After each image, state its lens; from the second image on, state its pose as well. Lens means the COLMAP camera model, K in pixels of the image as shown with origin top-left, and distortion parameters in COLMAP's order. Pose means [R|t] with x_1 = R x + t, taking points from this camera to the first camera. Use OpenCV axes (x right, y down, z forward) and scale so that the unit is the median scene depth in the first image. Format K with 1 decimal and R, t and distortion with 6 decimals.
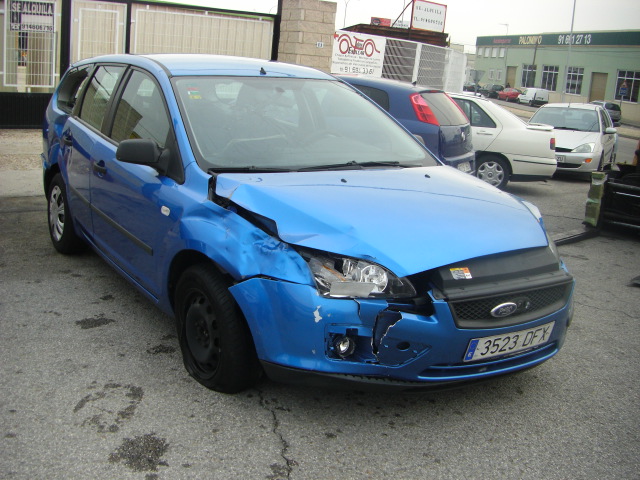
lens RADIAL K [[728.0, 0, 308.2], [0, 728.0, 240.7], [0, 0, 1]] dist [-0.179722, 0.153453]
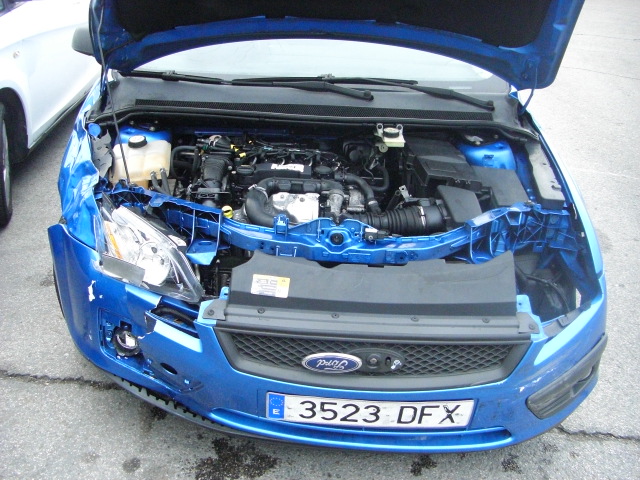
lens RADIAL K [[728.0, 0, 308.2], [0, 728.0, 240.7], [0, 0, 1]] dist [-0.179722, 0.153453]
pose [[0.842765, 0.215181, -0.493401, 0.527548], [-0.125328, 0.969871, 0.208909, -0.122735], [0.523488, -0.114224, 0.844342, 0.496553]]
